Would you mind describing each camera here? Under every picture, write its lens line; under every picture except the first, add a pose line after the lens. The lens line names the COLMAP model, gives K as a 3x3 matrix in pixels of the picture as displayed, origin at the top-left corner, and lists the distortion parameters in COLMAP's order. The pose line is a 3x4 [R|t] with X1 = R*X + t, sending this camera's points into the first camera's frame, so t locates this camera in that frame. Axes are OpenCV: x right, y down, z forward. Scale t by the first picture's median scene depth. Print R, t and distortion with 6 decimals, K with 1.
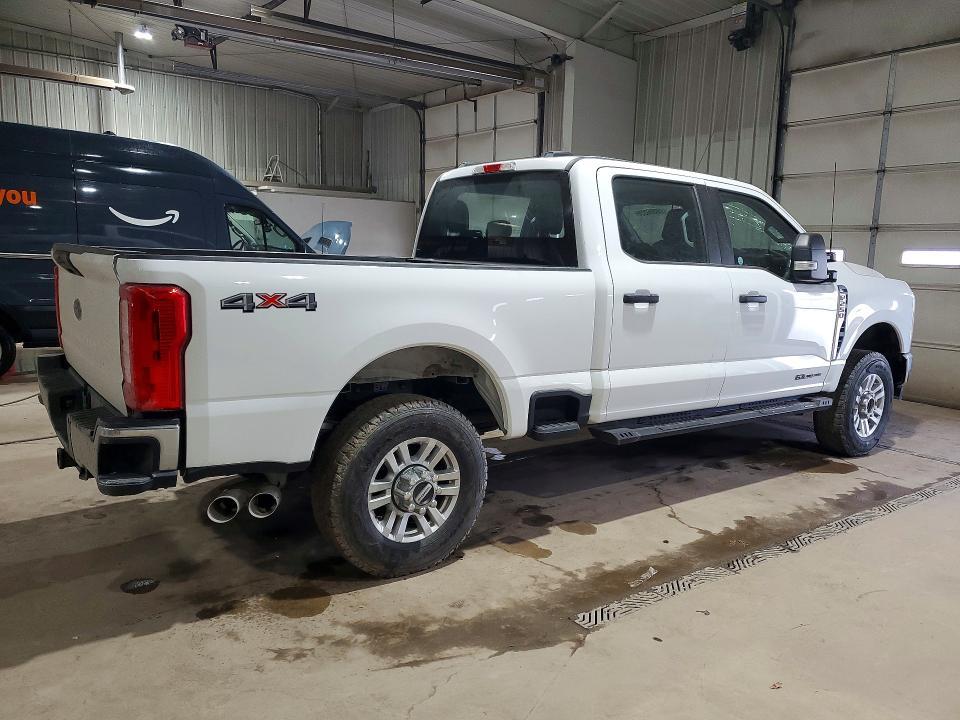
lens RADIAL K [[746.1, 0, 486.0], [0, 746.1, 367.3], [0, 0, 1]] dist [0.012106, -0.001107]
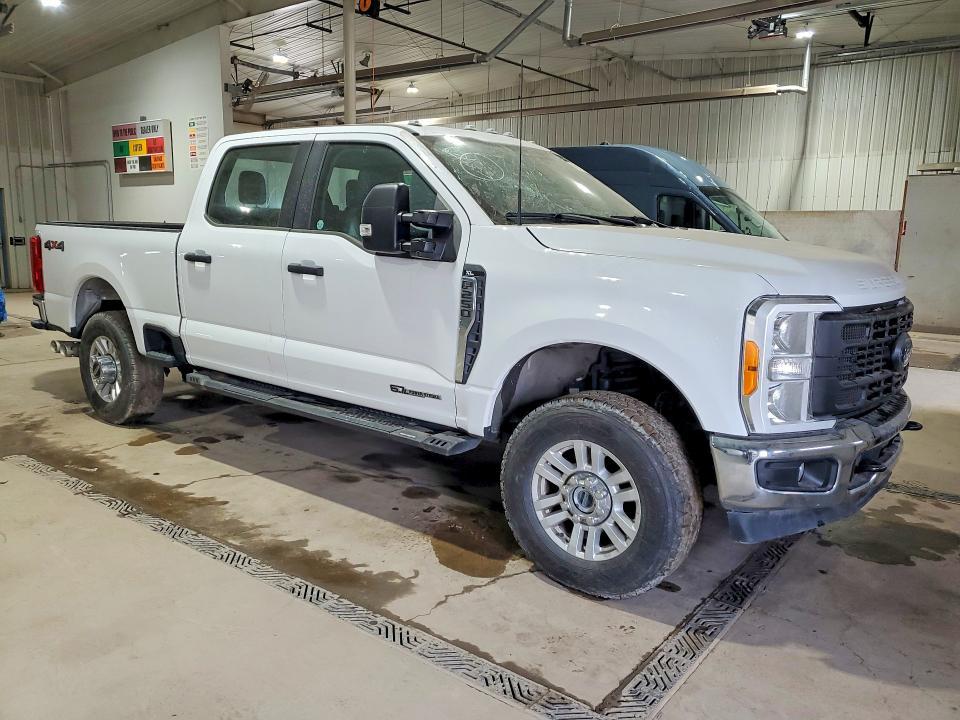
lens RADIAL K [[746.1, 0, 484.5], [0, 746.1, 352.3], [0, 0, 1]] dist [0.012106, -0.001107]
pose [[0.278652, 0.133636, -0.951049, 1.229754], [-0.162099, 0.982609, 0.090576, -0.109601], [0.946613, 0.128924, 0.295468, 0.963297]]
